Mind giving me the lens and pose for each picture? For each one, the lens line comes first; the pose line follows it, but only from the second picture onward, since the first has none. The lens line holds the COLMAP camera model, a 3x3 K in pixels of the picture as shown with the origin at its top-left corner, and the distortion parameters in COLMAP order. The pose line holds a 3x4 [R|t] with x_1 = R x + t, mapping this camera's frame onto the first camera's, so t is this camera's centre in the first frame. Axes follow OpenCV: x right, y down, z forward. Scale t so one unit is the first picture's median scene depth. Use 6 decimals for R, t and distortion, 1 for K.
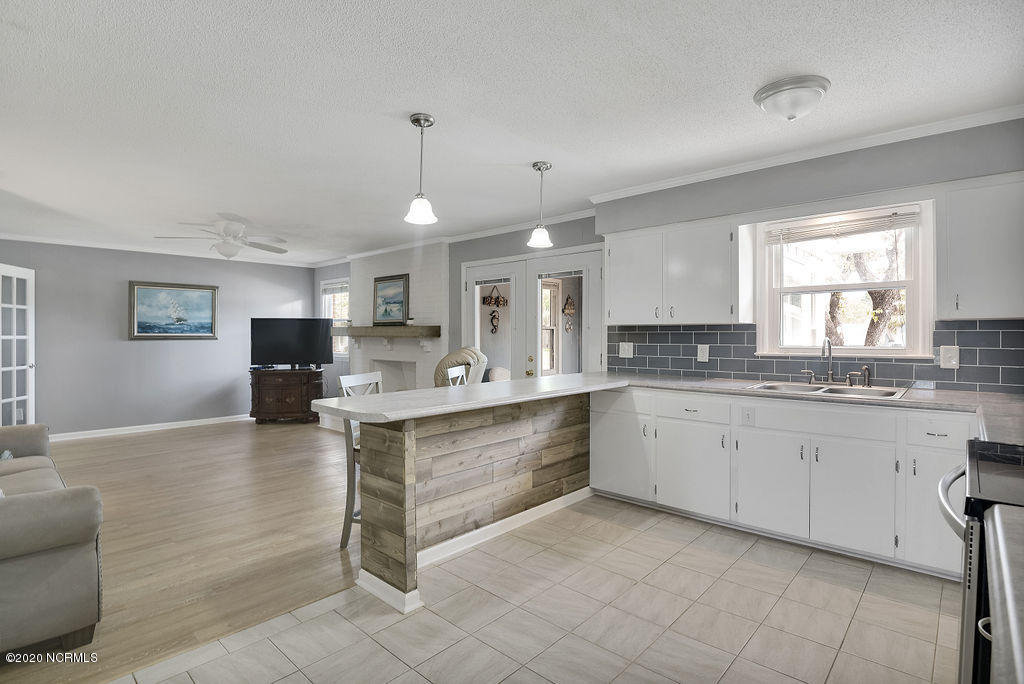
lens RADIAL K [[507.9, 0, 514.3], [0, 507.9, 336.9], [0, 0, 1]] dist [-0.019206, -0.011384]
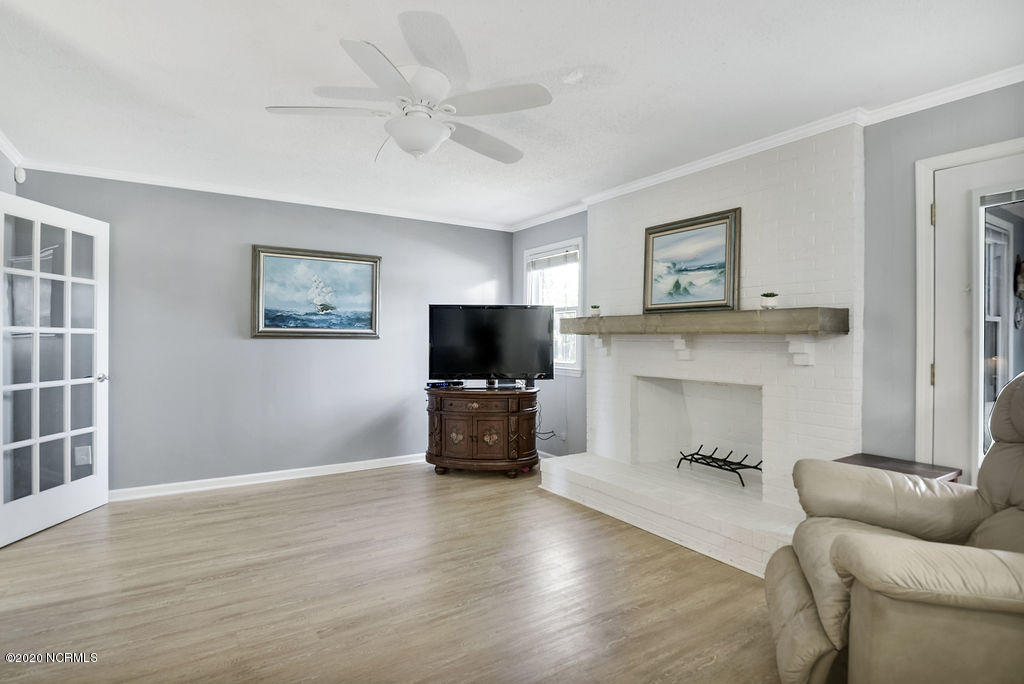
lens RADIAL K [[507.1, 0, 527.9], [0, 507.1, 340.5], [0, 0, 1]] dist [0.001761, -0.010310]
pose [[0.977025, 0.006889, -0.213013, -0.291278], [-0.007638, 0.999967, -0.002695, 0.008544], [0.212987, 0.004260, 0.977046, 0.446804]]
